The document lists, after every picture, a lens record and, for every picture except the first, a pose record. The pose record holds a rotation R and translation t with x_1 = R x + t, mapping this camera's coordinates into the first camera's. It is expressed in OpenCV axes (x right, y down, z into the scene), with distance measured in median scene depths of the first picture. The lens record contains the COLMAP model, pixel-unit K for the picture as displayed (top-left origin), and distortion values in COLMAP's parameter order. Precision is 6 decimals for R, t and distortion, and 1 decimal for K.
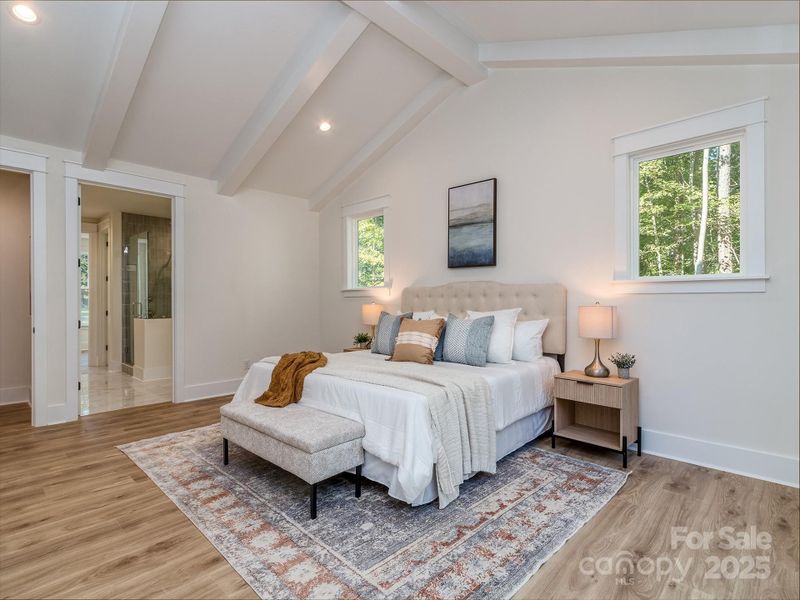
lens RADIAL K [[412.8, 0, 398.5], [0, 412.8, 300.3], [0, 0, 1]] dist [0.009888, -0.002211]
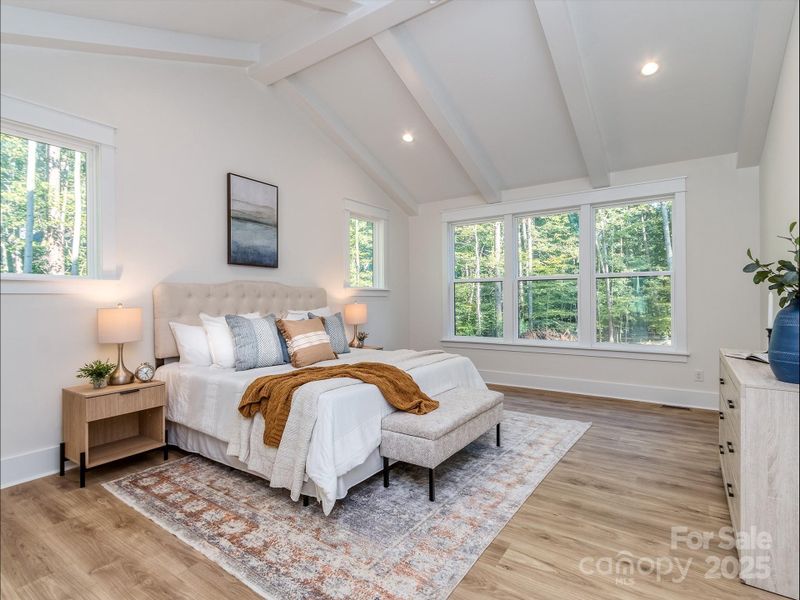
lens RADIAL K [[412.8, 0, 398.5], [0, 412.8, 300.3], [0, 0, 1]] dist [0.009888, -0.002211]
pose [[-0.158716, -0.000616, 0.987324, -0.860363], [0.009463, 0.999953, 0.002145, 0.000260], [-0.987279, 0.009683, -0.158702, 0.847696]]
